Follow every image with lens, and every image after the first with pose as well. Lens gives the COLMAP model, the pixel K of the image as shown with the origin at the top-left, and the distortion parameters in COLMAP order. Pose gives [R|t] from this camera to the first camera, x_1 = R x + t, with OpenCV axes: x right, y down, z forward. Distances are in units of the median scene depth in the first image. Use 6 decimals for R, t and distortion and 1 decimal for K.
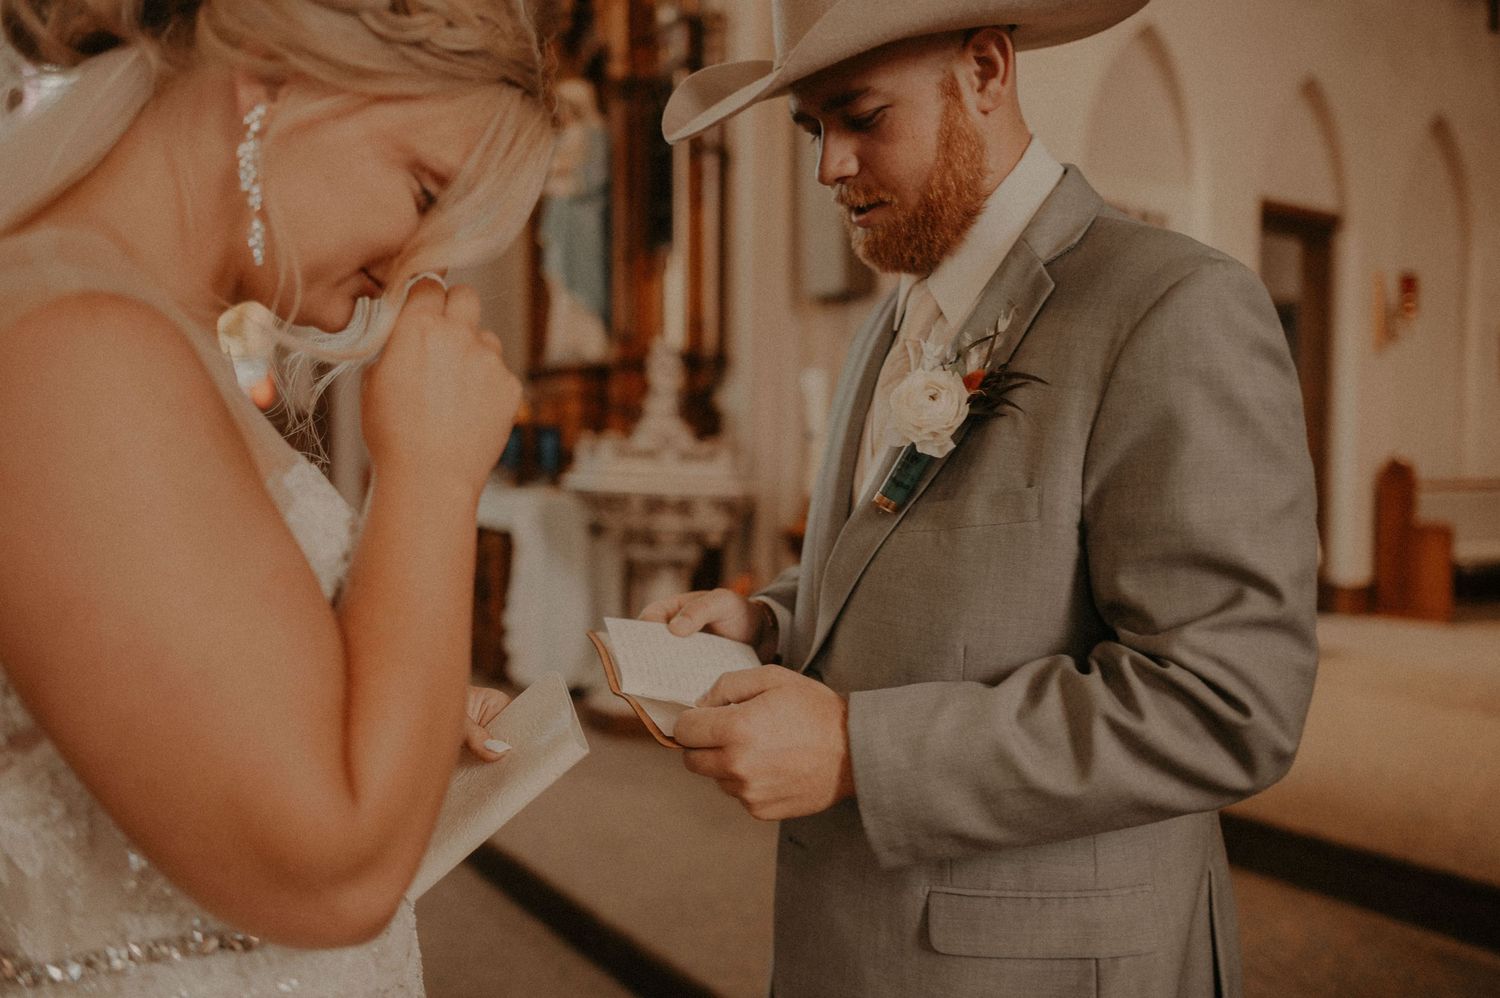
lens RADIAL K [[1232.9, 0, 739.8], [0, 1232.9, 507.4], [0, 0, 1]] dist [-0.006209, -0.002881]
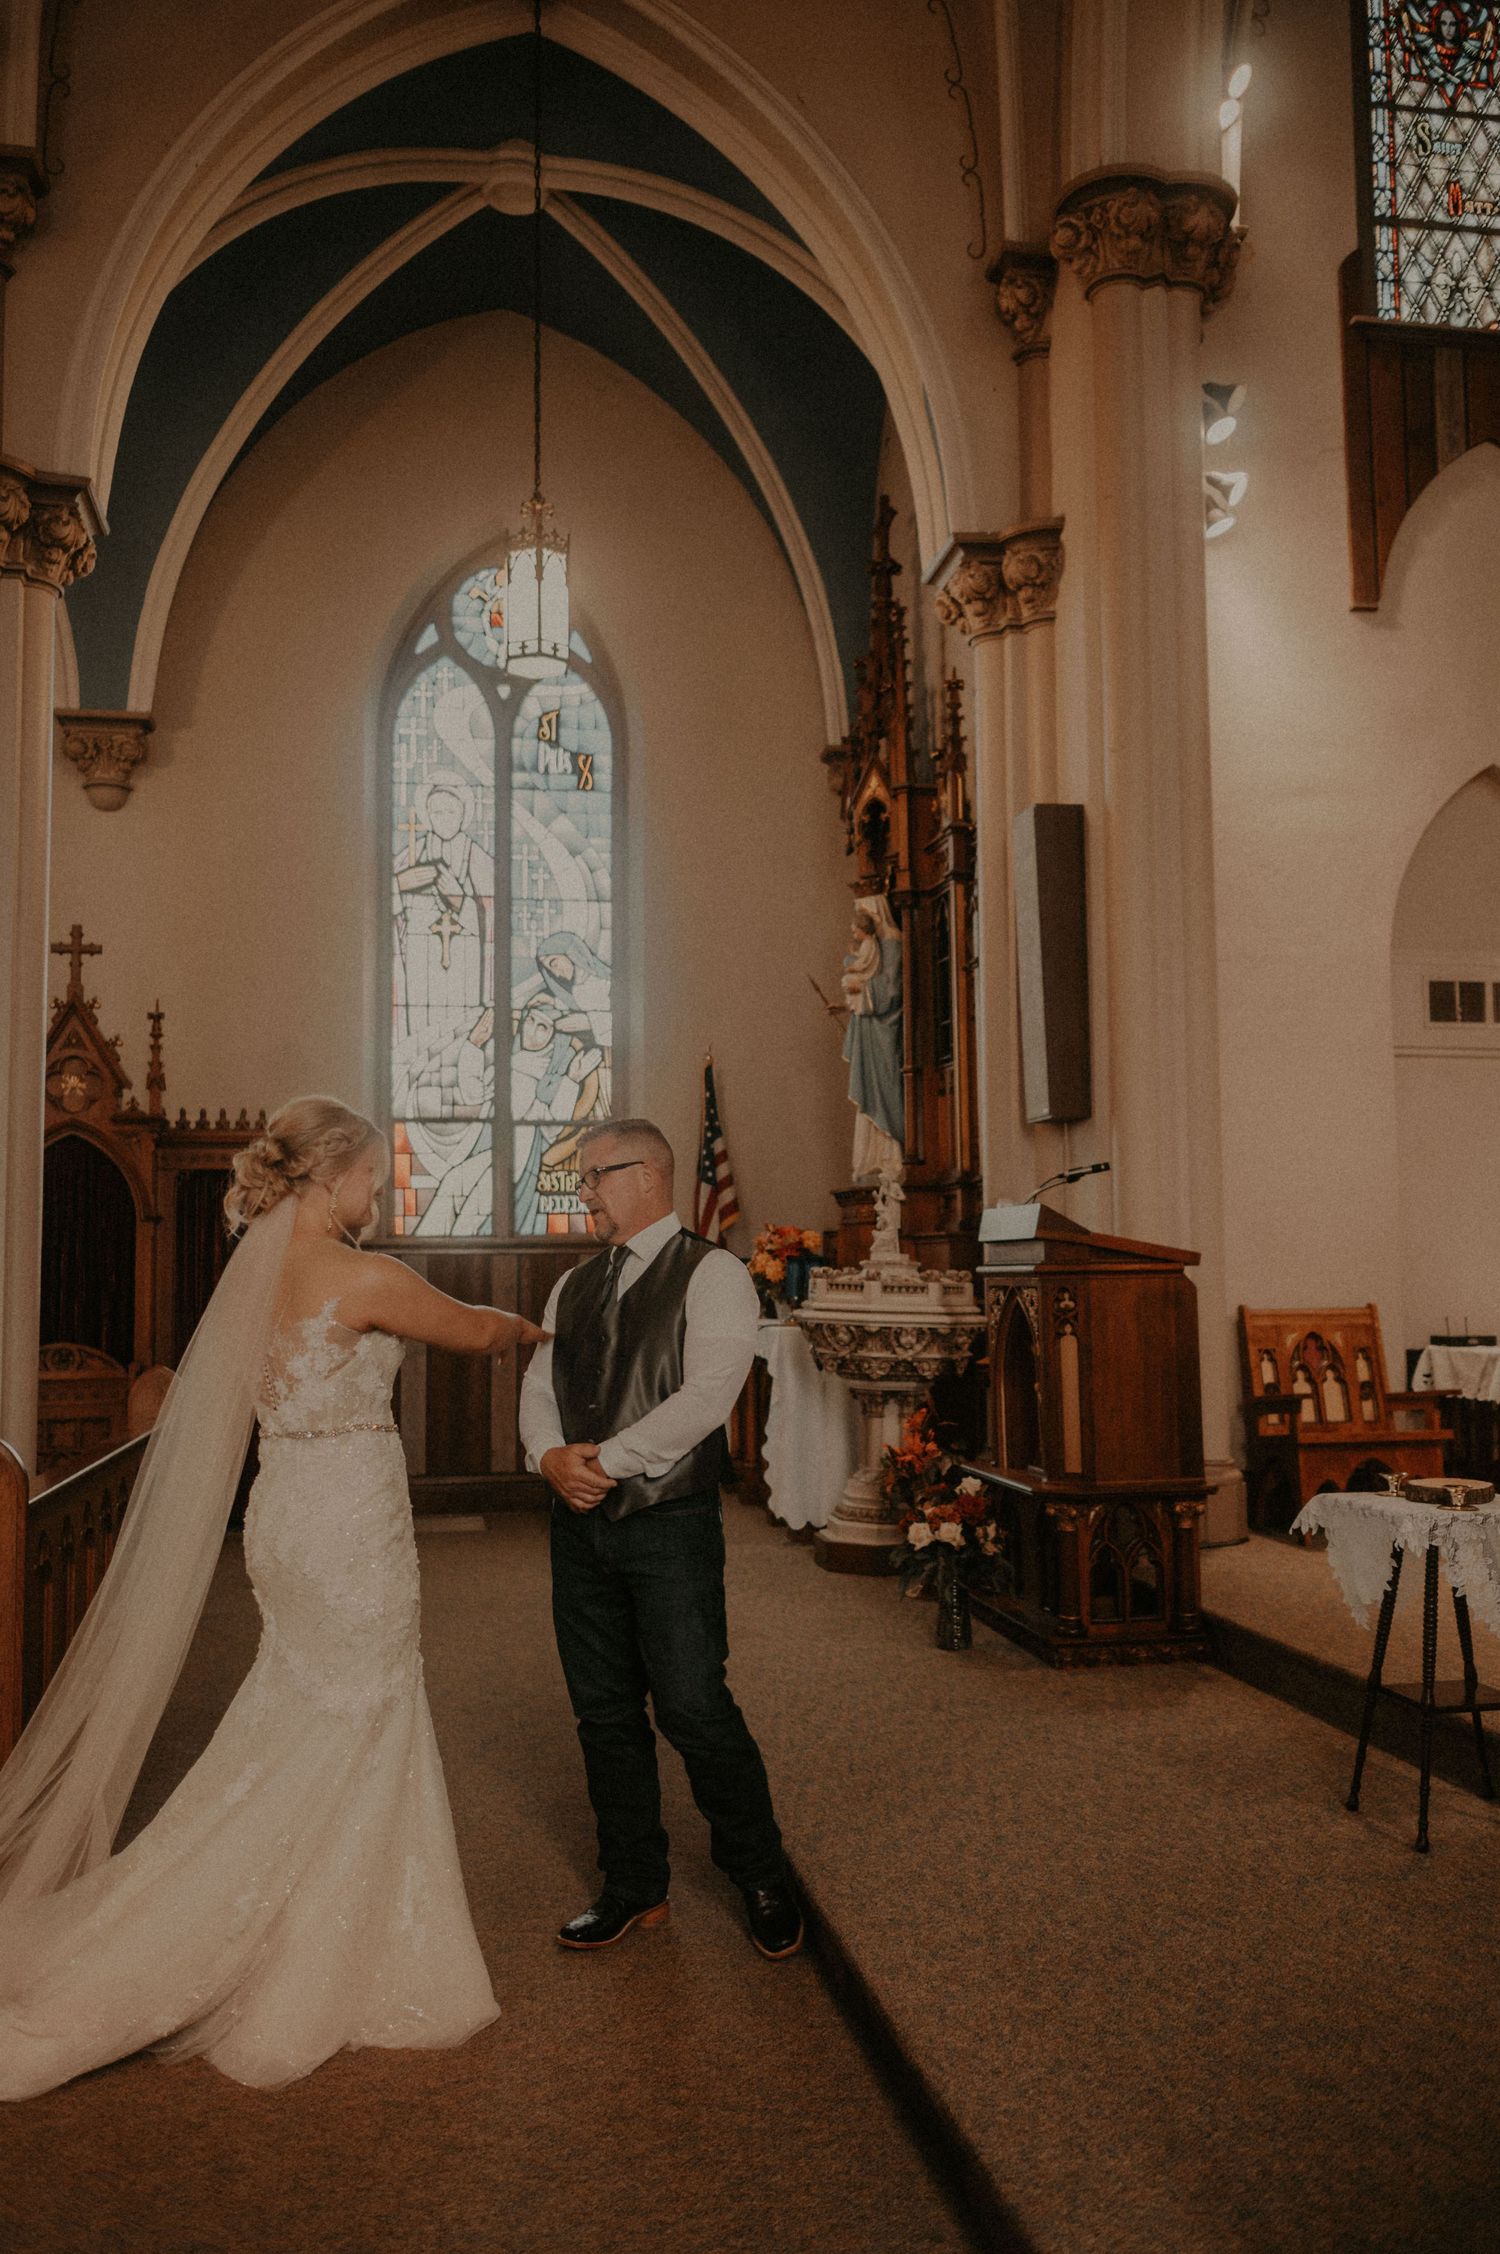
lens RADIAL K [[1852.6, 0, 716.2], [0, 1852.6, 1133.2], [0, 0, 1]] dist [-0.006209, -0.002881]
pose [[0.918371, -0.032300, -0.394400, 1.871648], [-0.015401, 0.992991, -0.117186, 0.061620], [0.395420, 0.113695, 0.911436, -2.009156]]
